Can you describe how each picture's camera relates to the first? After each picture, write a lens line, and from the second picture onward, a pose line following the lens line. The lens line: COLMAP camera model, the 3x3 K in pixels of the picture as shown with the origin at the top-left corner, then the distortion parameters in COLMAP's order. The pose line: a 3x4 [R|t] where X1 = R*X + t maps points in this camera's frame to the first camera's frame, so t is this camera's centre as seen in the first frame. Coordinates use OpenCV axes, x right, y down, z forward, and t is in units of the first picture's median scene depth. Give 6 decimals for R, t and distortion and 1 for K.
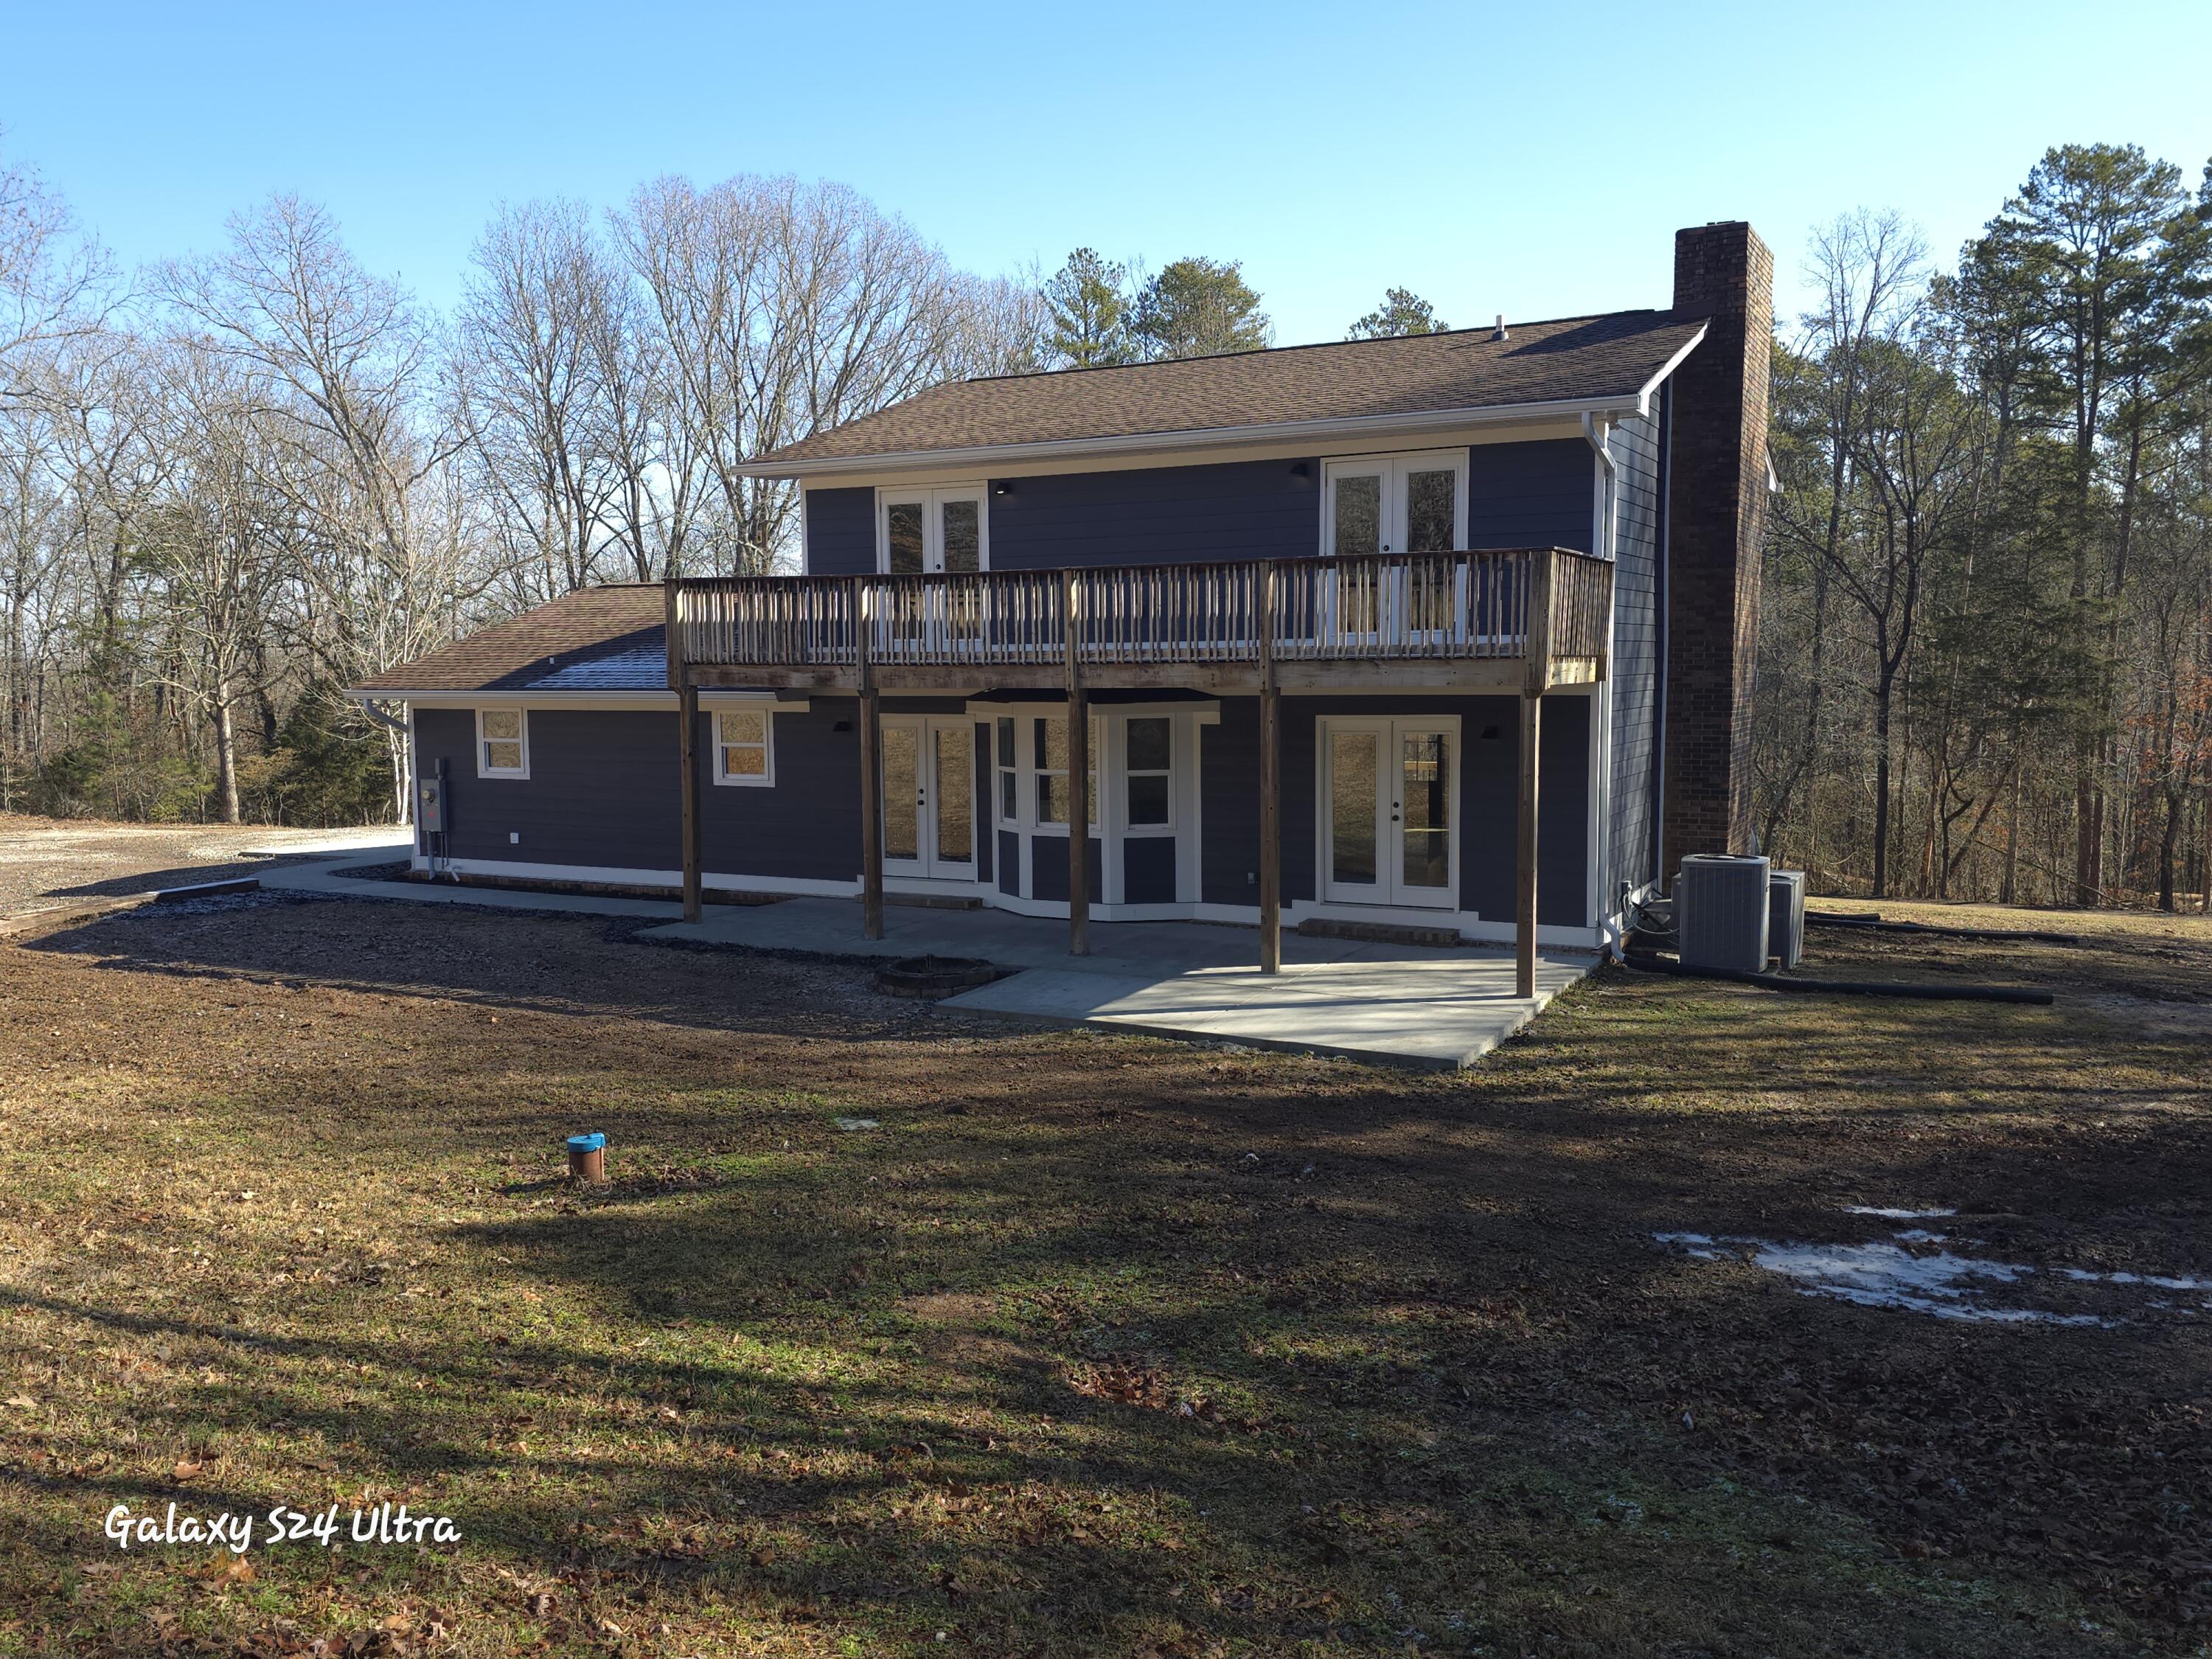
lens RADIAL K [[1474.2, 0, 1106.0], [0, 1474.2, 829.5], [0, 0, 1]] dist [0.063145, -0.068579]
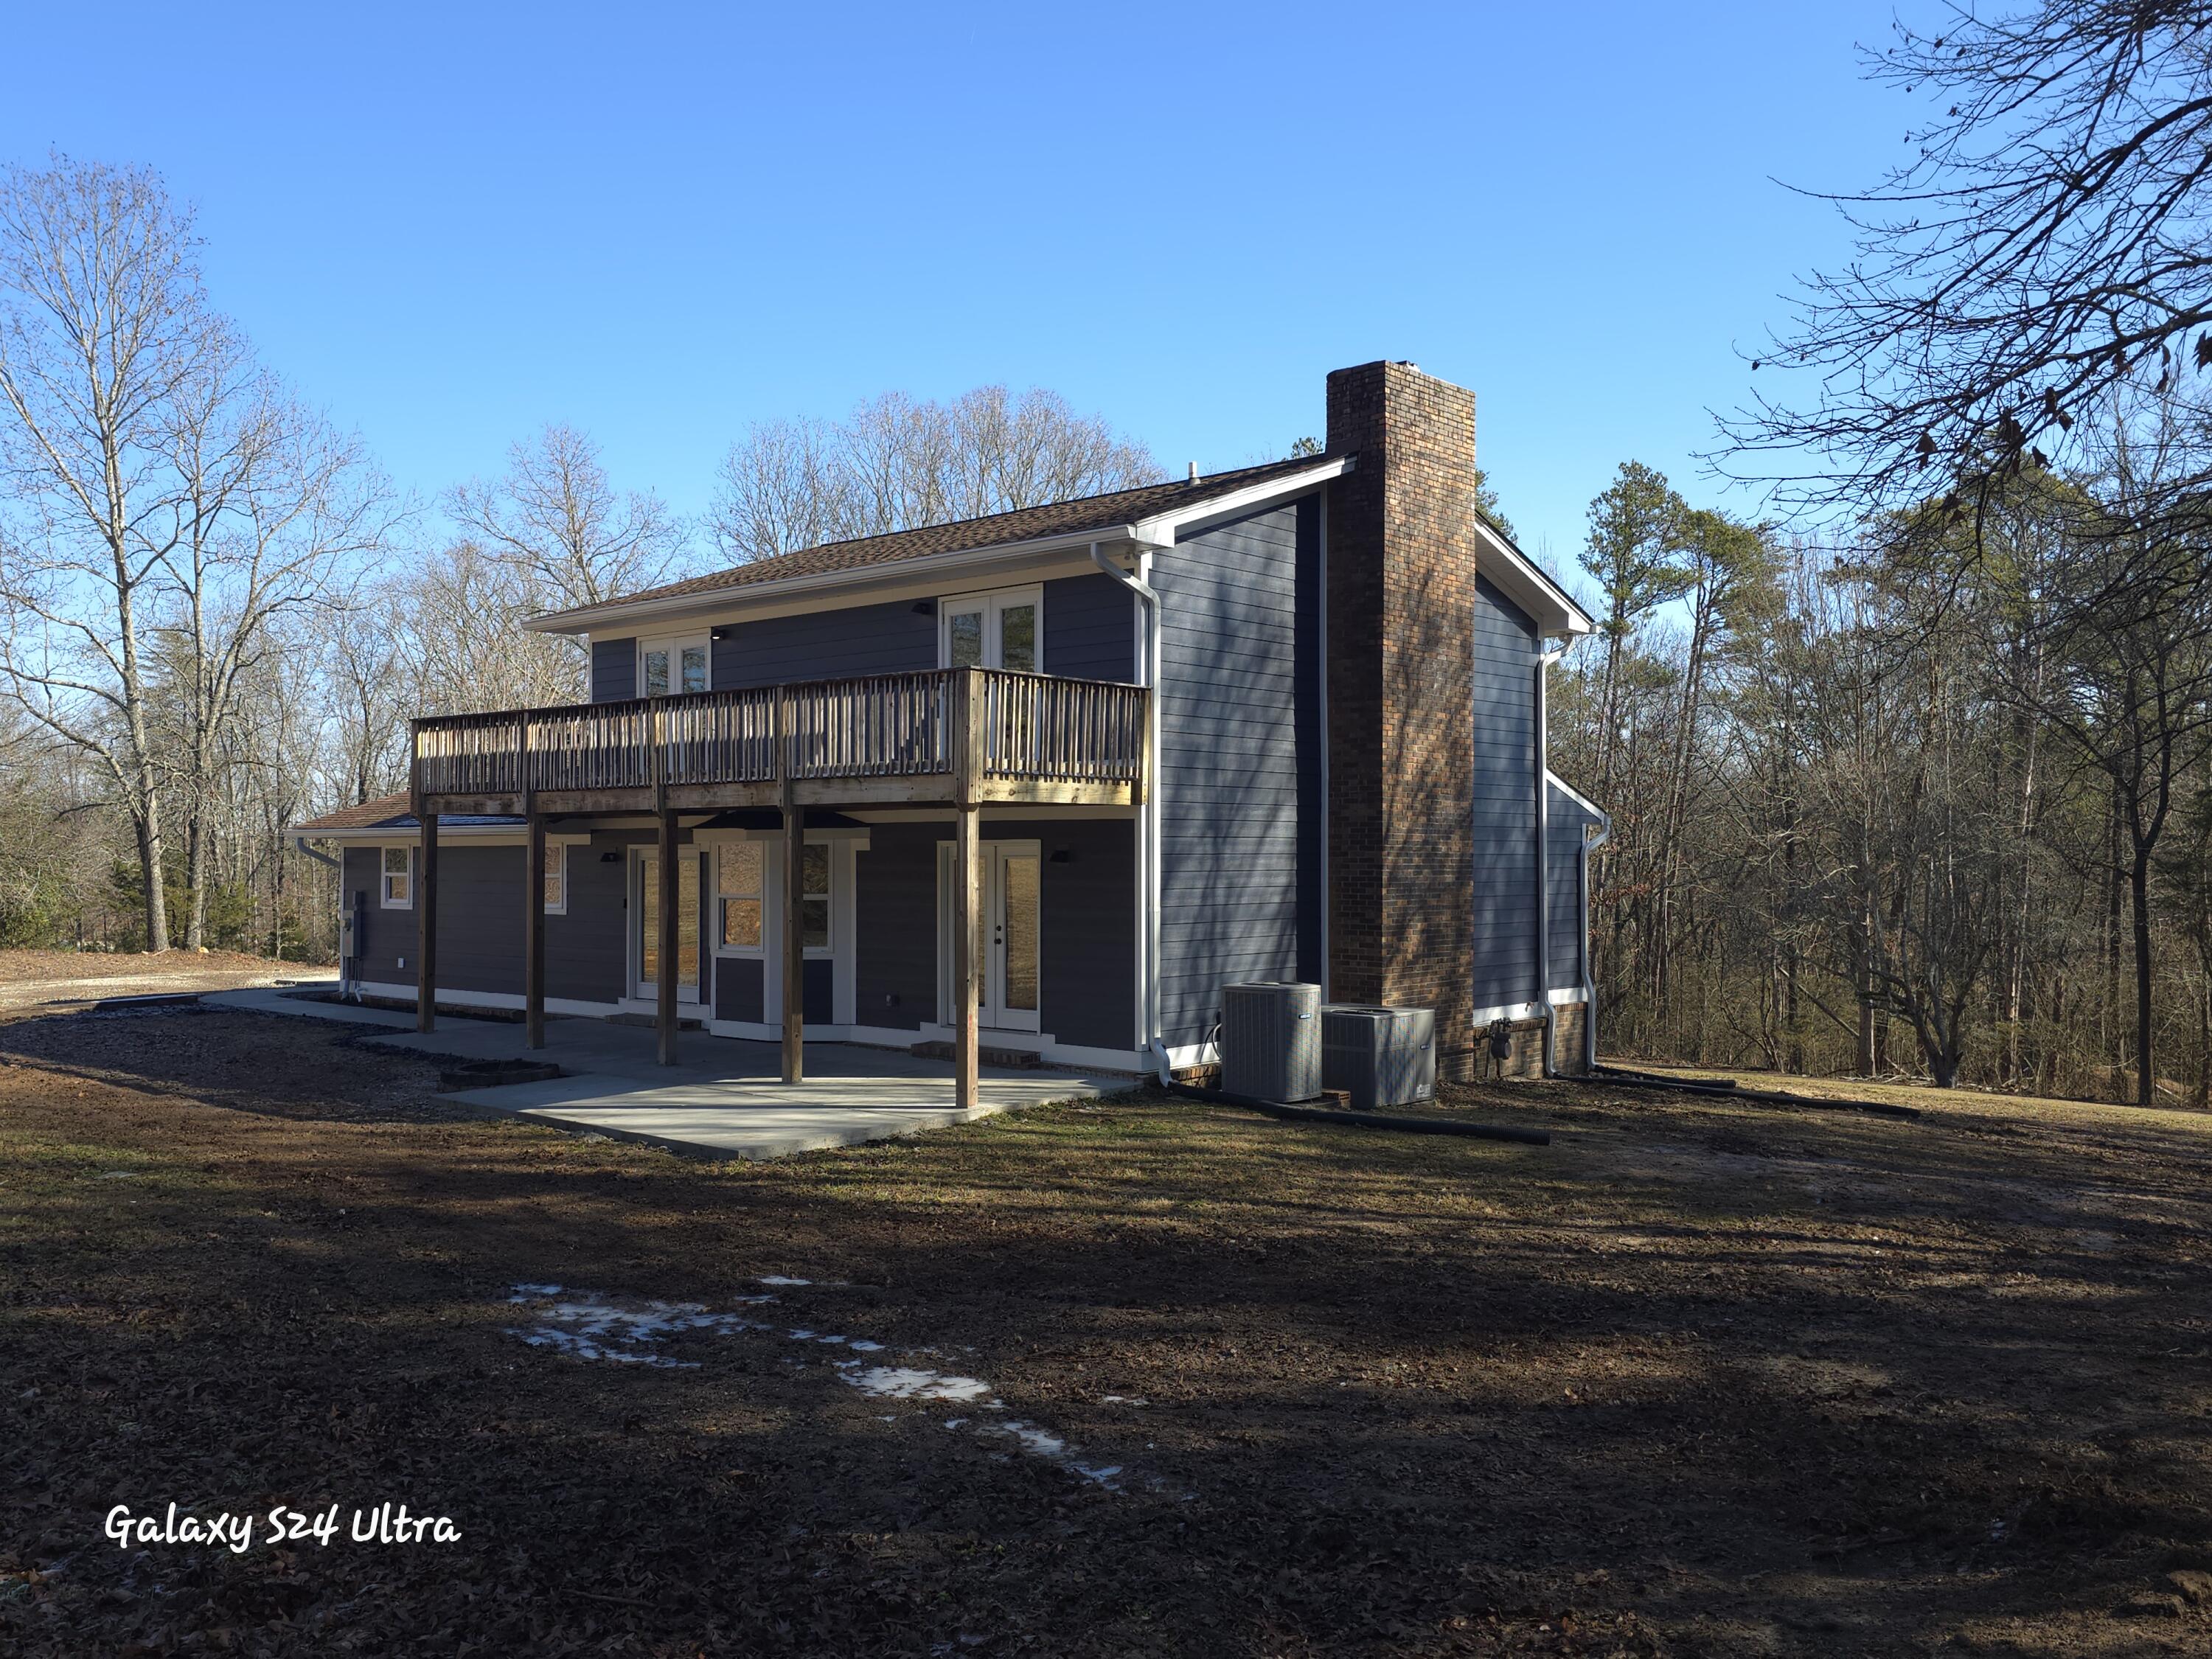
lens RADIAL K [[1474.2, 0, 1106.0], [0, 1474.2, 829.5], [0, 0, 1]] dist [0.063145, -0.068579]
pose [[0.981049, 0.003946, -0.193717, 0.440226], [-0.027388, 0.992578, -0.118485, 0.032575], [0.191812, 0.121545, 0.973876, 0.017037]]
